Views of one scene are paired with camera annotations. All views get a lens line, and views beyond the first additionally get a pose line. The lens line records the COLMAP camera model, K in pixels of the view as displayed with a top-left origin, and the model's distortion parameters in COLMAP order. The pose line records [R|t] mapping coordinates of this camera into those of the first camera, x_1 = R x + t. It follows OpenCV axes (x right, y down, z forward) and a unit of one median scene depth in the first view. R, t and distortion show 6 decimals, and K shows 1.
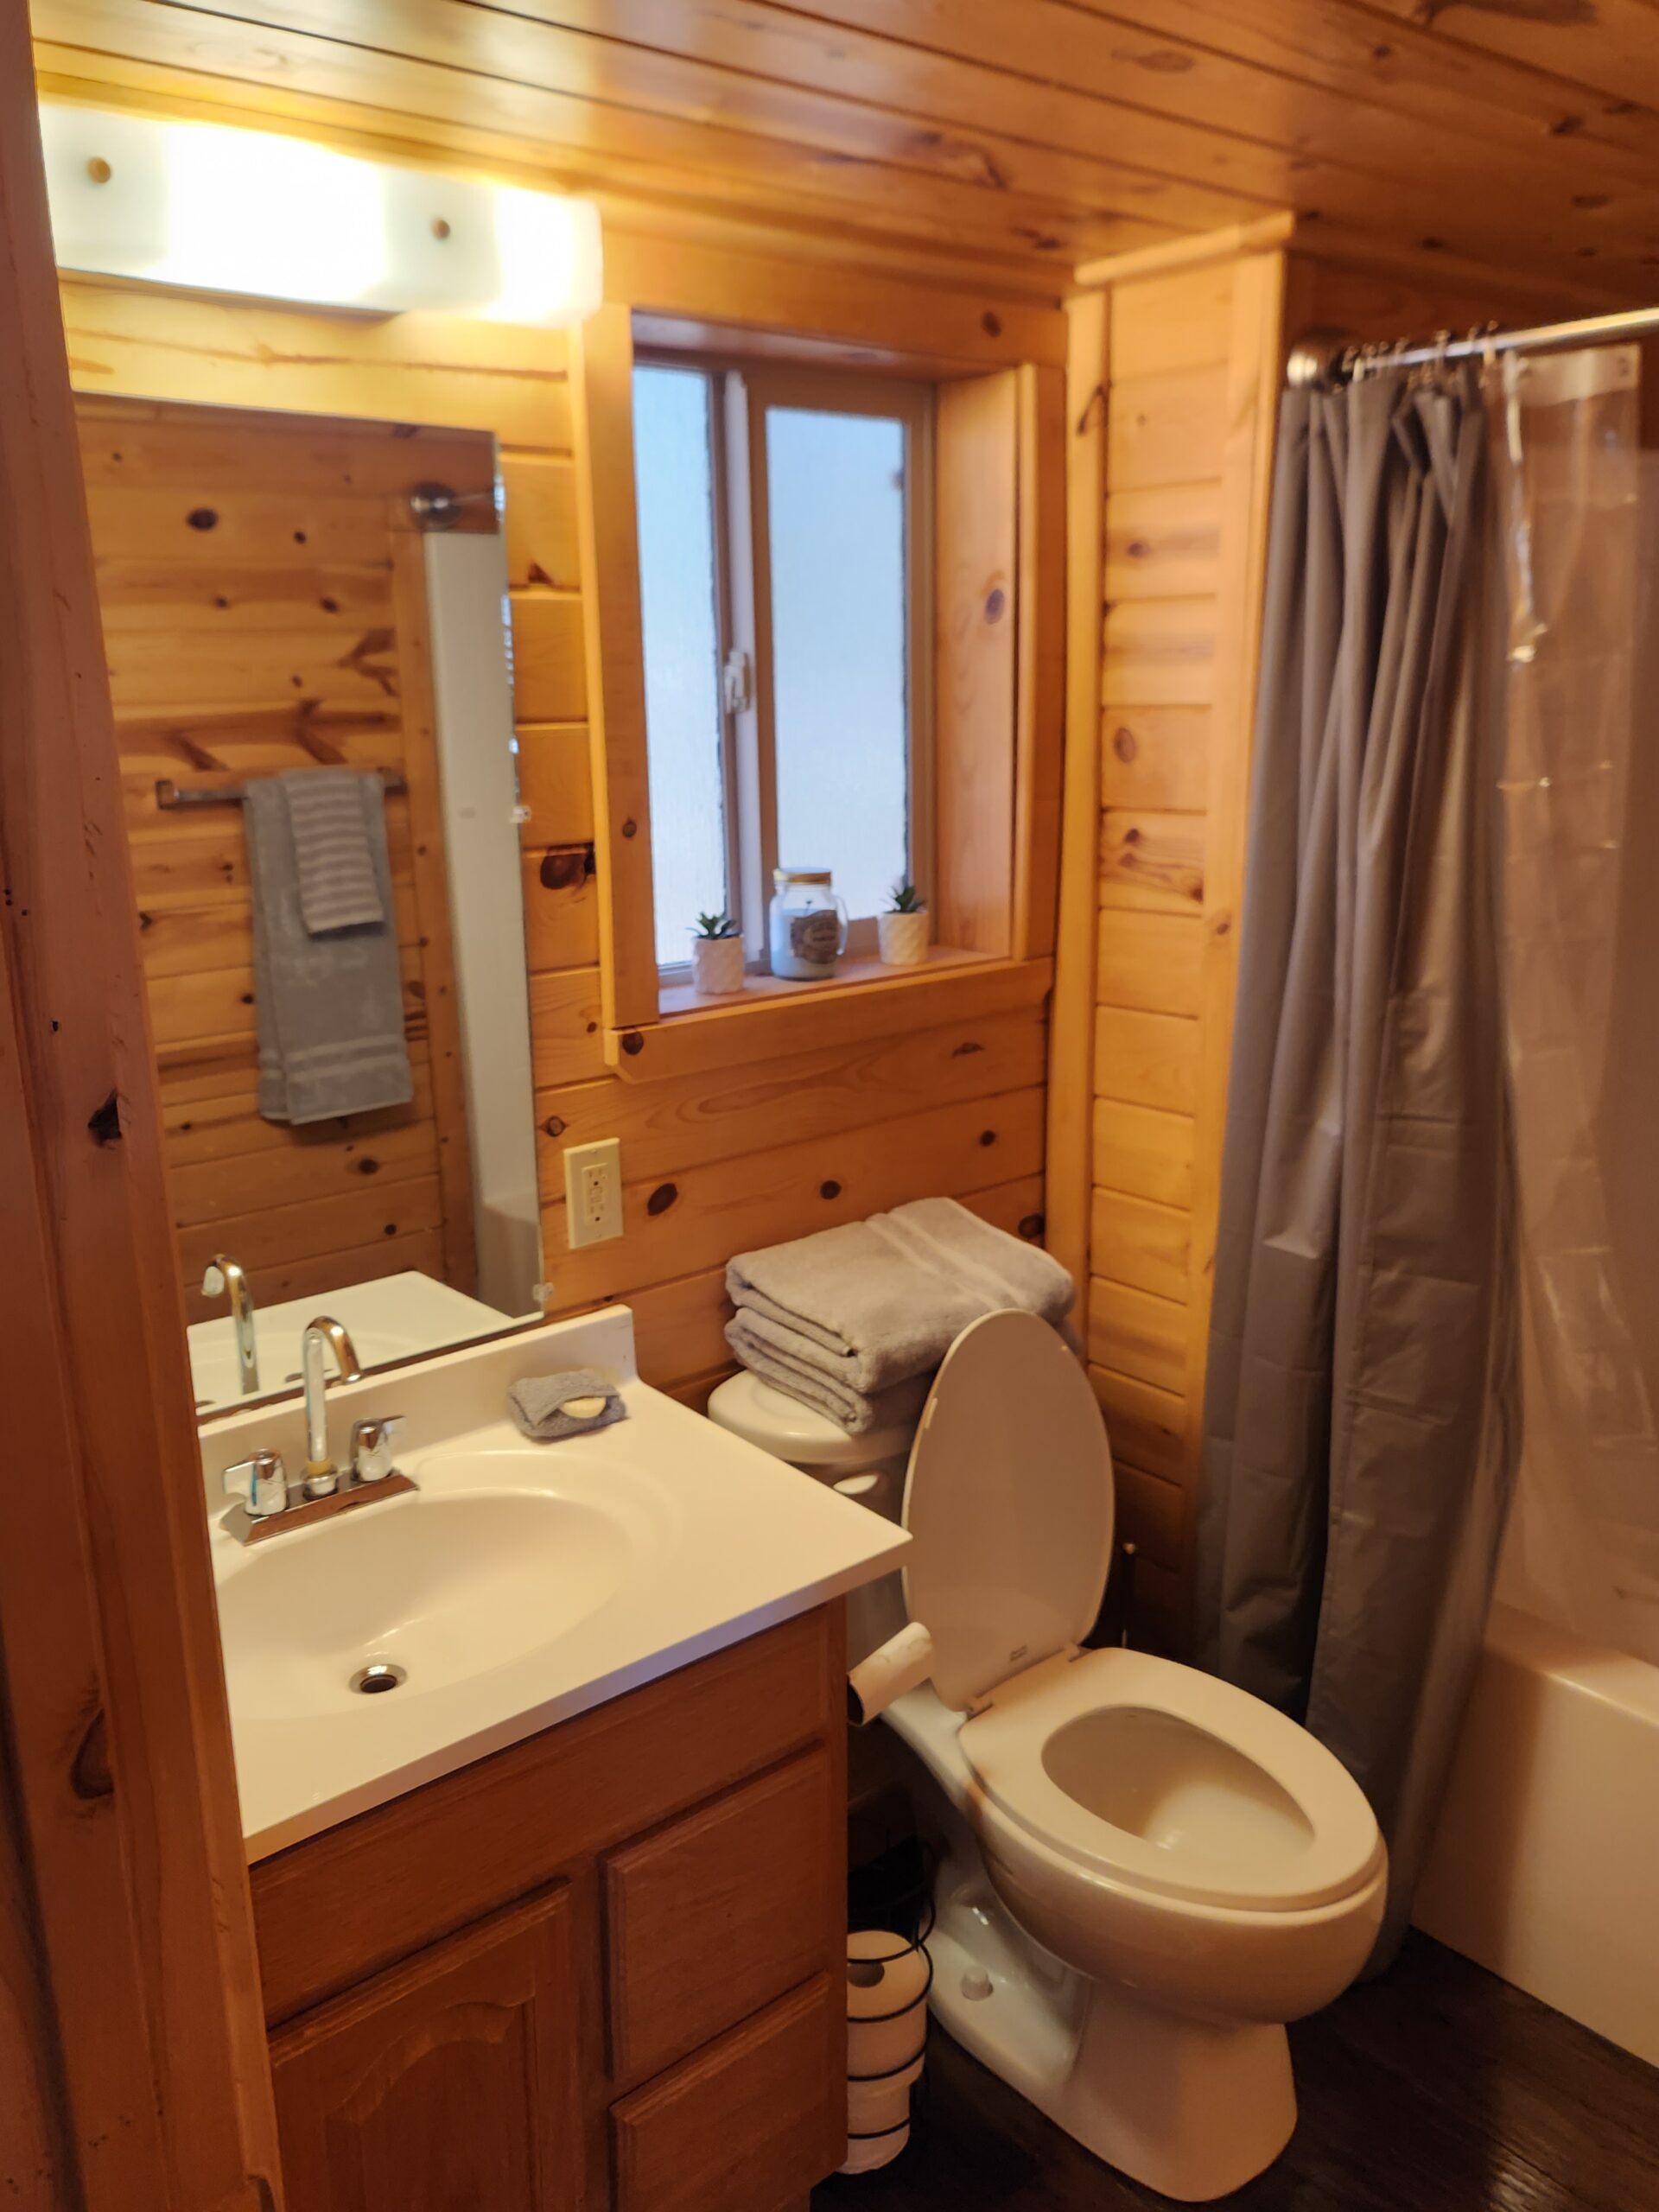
lens RADIAL K [[1727.9, 0, 831.6], [0, 1727.9, 1104.5], [0, 0, 1]] dist [0.000510, -0.000484]
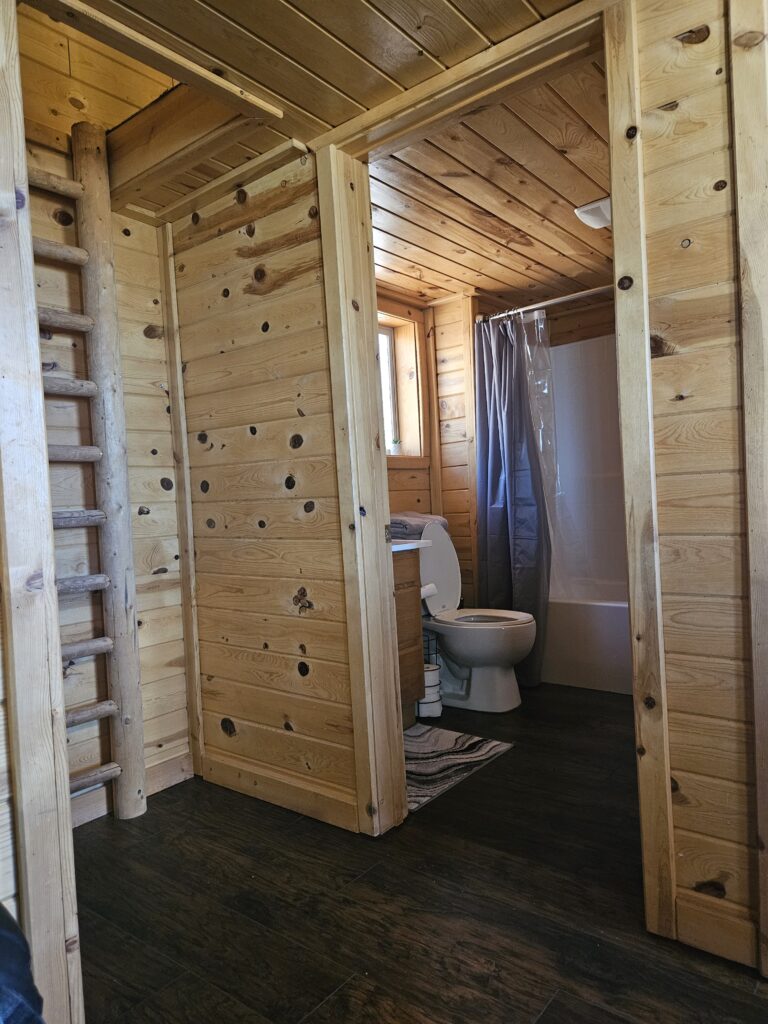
lens RADIAL K [[682.3, 0, 384.1], [0, 682.3, 513.1], [0, 0, 1]] dist [0.038717, -0.018052]
pose [[0.984934, -0.040072, 0.168225, -0.304134], [0.076308, 0.973663, -0.214844, 0.451843], [-0.155185, 0.224444, 0.962051, -0.609030]]
